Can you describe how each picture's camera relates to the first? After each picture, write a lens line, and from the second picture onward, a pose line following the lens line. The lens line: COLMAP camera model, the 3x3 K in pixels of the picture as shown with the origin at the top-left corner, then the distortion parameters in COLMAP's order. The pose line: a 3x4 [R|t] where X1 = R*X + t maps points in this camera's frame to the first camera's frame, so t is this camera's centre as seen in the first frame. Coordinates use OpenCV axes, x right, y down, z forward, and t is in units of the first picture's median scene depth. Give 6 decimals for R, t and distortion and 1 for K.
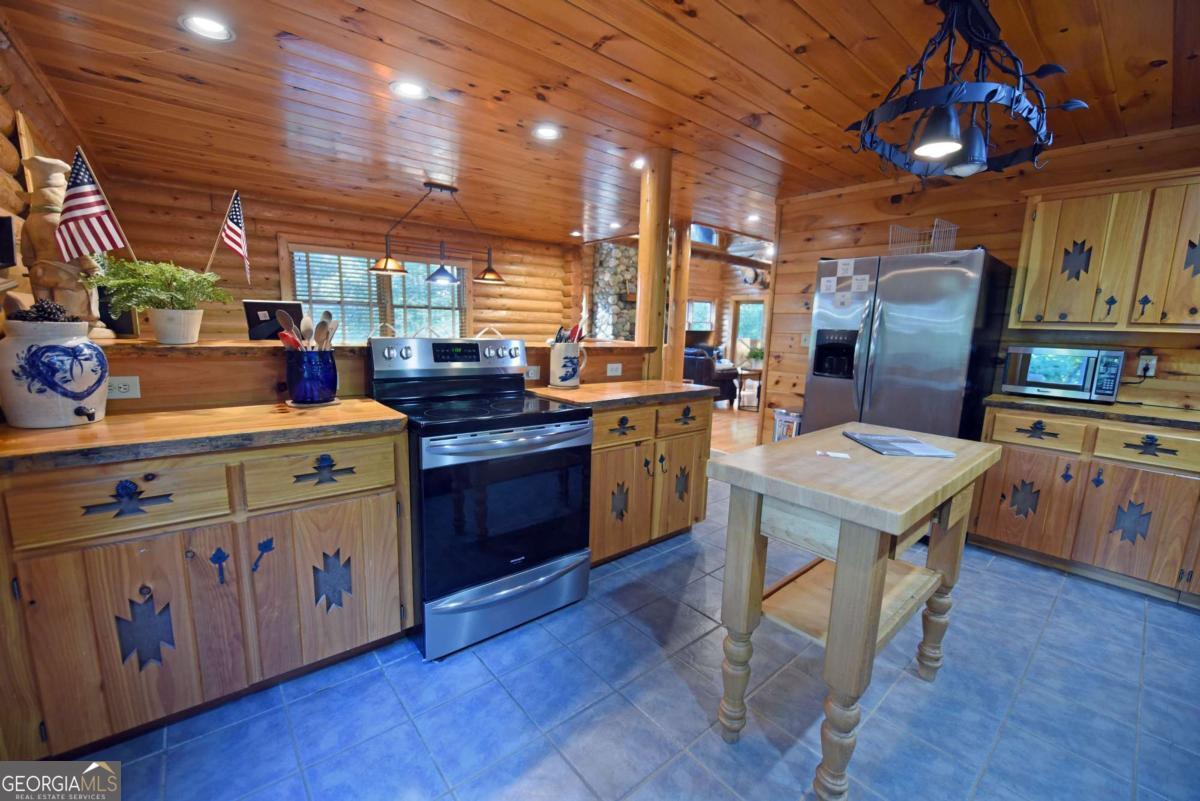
lens RADIAL K [[479.8, 0, 600.5], [0, 479.8, 402.7], [0, 0, 1]] dist [-0.012360, -0.001671]
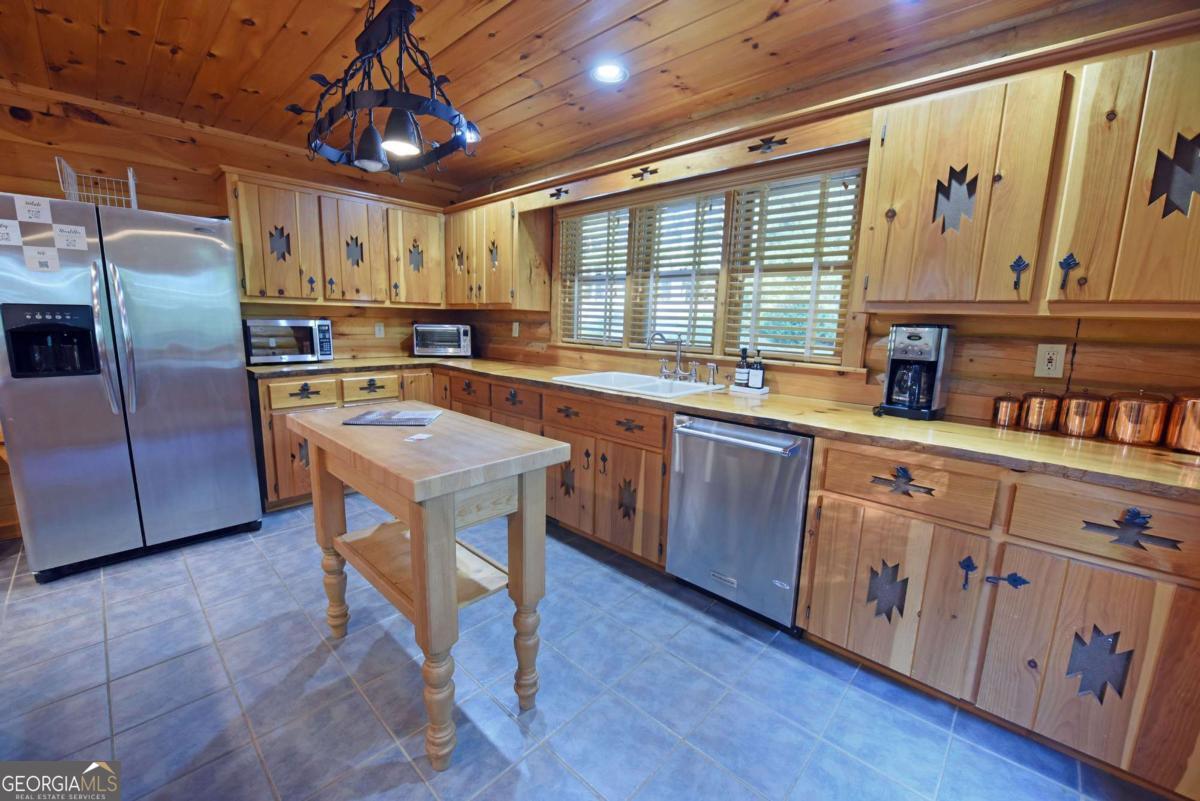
lens RADIAL K [[479.8, 0, 602.4], [0, 479.8, 398.9], [0, 0, 1]] dist [-0.012360, -0.001671]
pose [[-0.103507, -0.195123, 0.975302, -0.285708], [0.128023, 0.969798, 0.207609, -0.070851], [-0.986355, 0.146350, -0.075400, 0.354467]]
